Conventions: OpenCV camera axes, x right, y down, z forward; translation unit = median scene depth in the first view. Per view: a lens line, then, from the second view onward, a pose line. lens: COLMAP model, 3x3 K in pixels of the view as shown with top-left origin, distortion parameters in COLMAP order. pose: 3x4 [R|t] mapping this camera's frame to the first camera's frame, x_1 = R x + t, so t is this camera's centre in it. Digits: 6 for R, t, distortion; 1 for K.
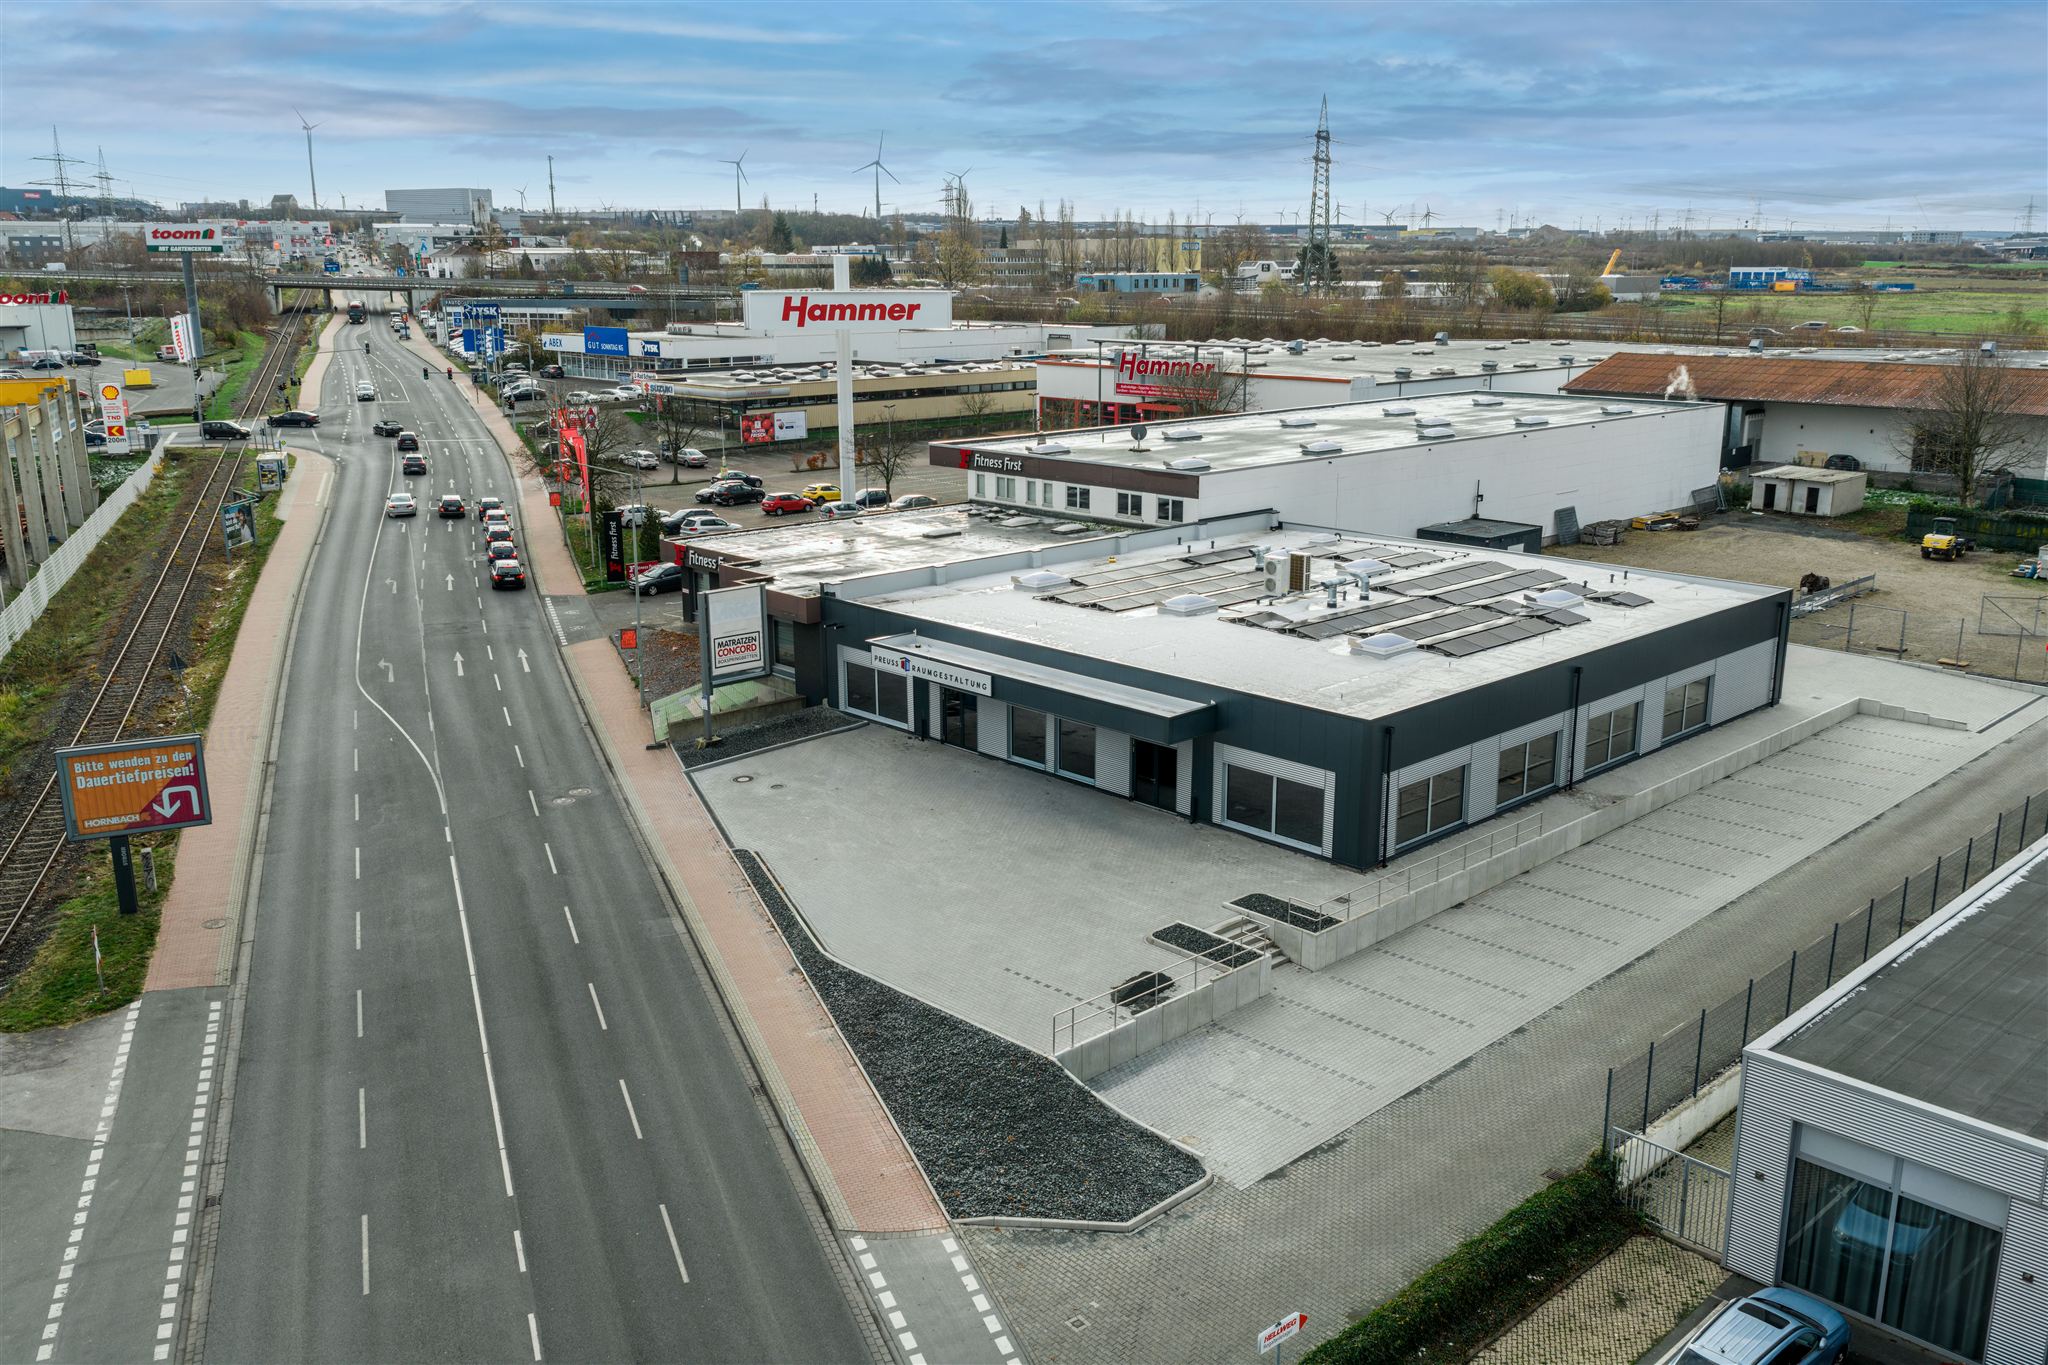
lens RADIAL K [[1694.6, 0, 1021.6], [0, 1694.6, 685.0], [0, 0, 1]] dist [0.029992, -0.037223]
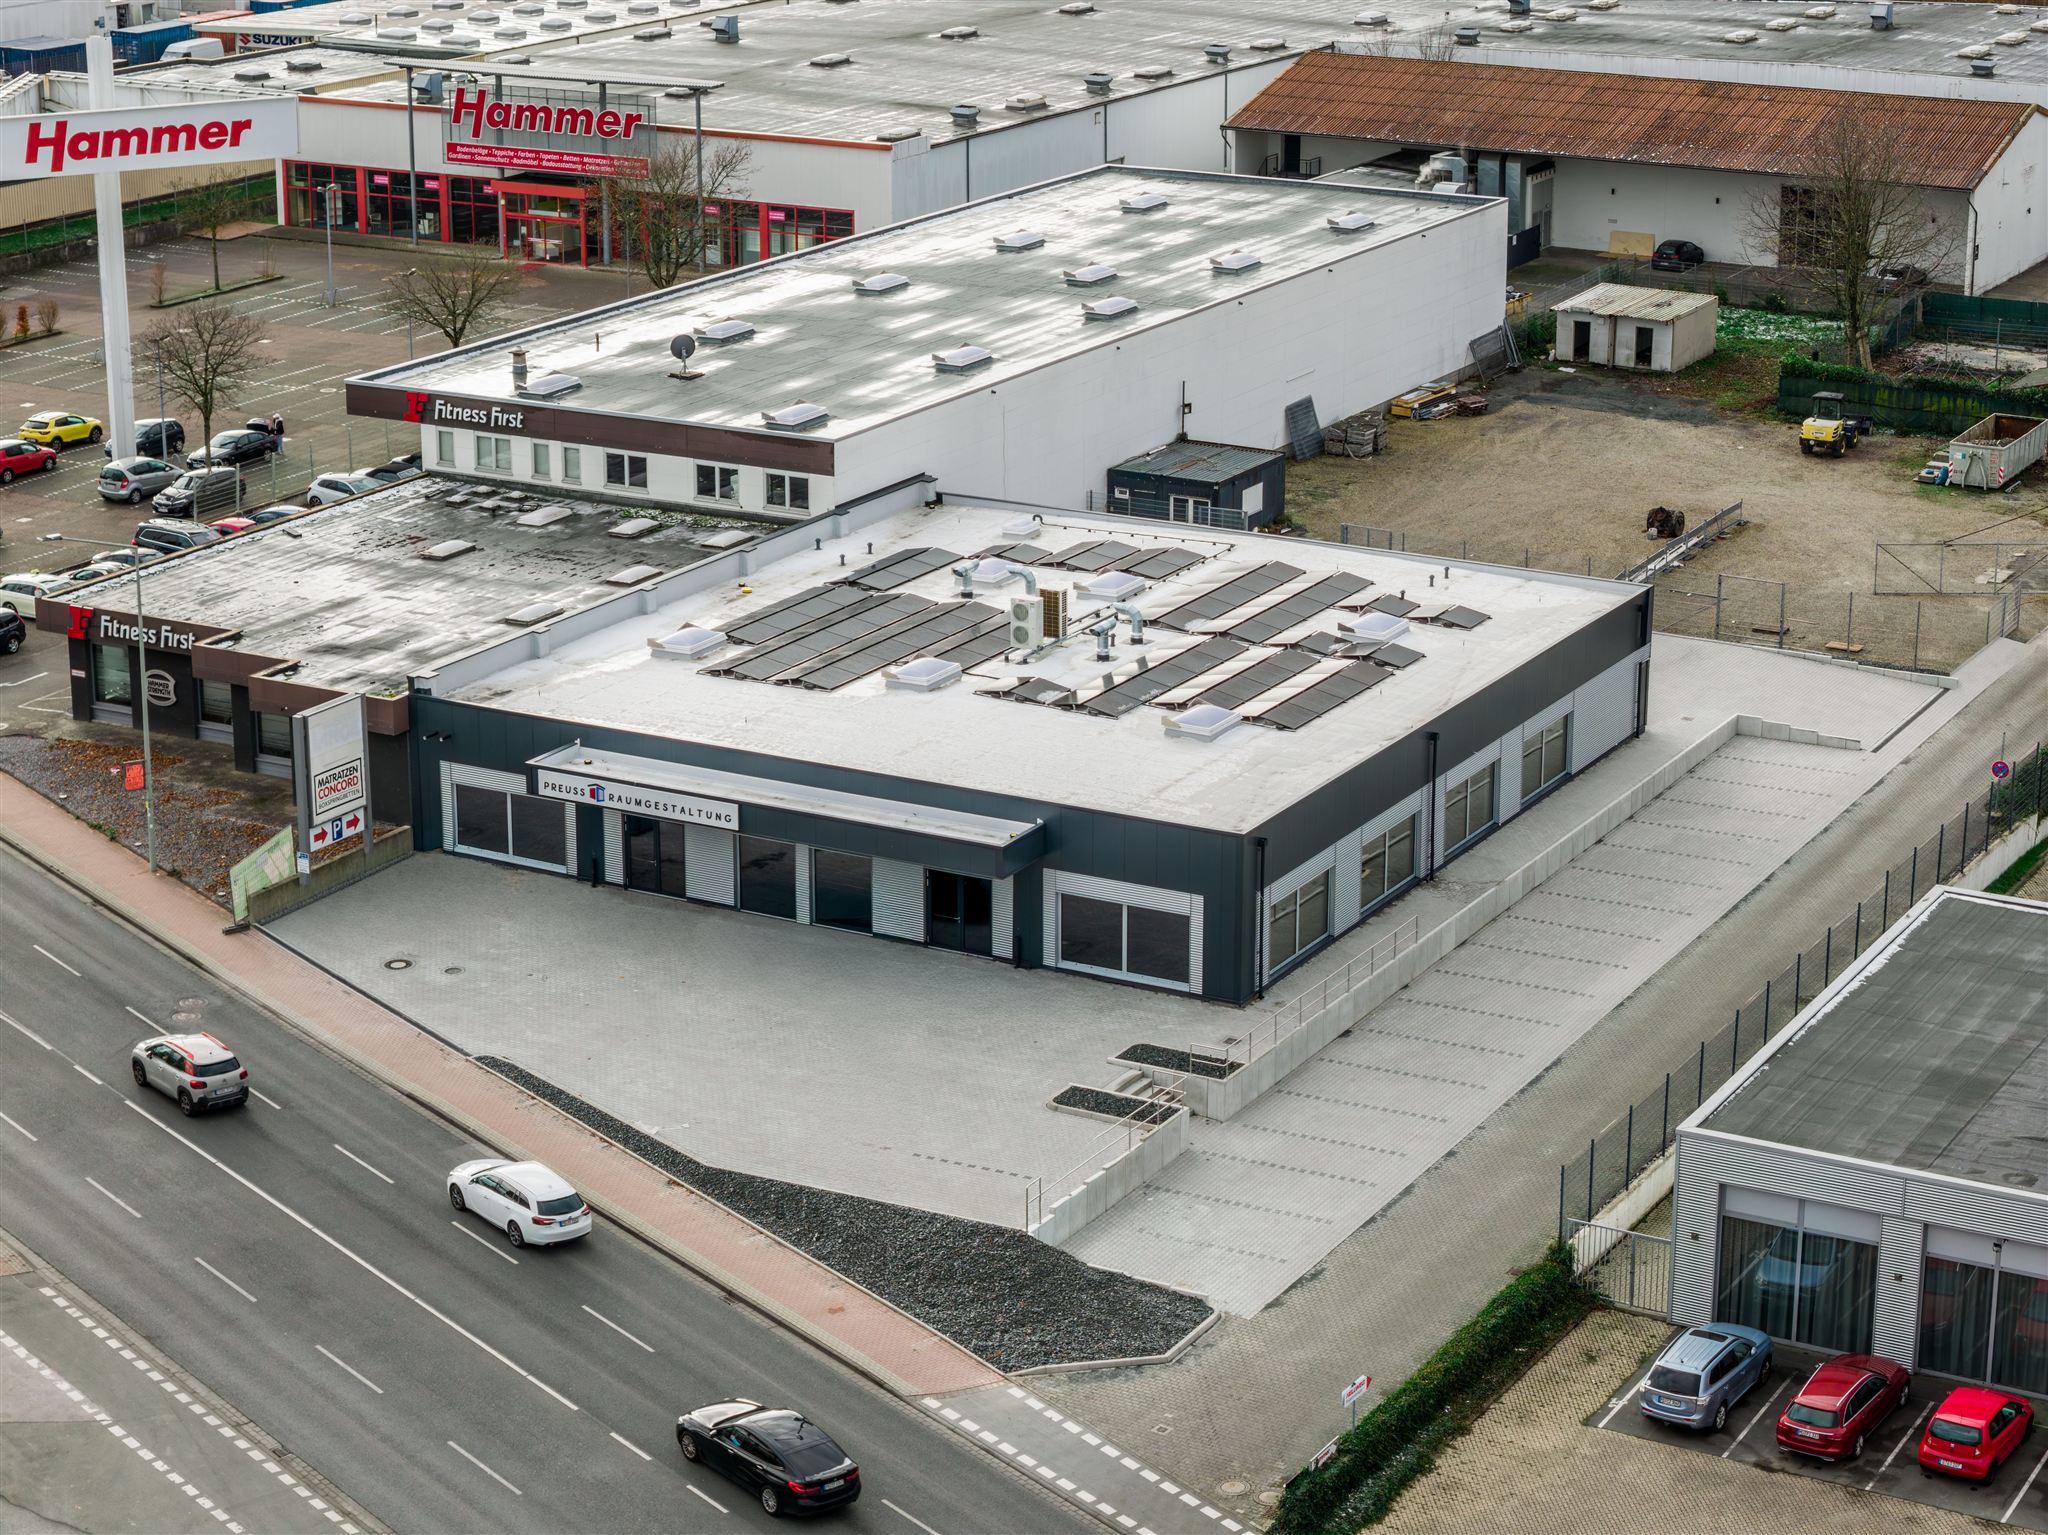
lens RADIAL K [[4014.3, 0, 1026.4], [0, 4014.3, 759.2], [0, 0, 1]] dist [-0.128450, 0.000000]
pose [[0.956568, -0.083700, 0.279233, -0.409144], [0.070484, 0.995880, 0.057056, -0.123342], [-0.282858, -0.034896, 0.958527, -0.816185]]
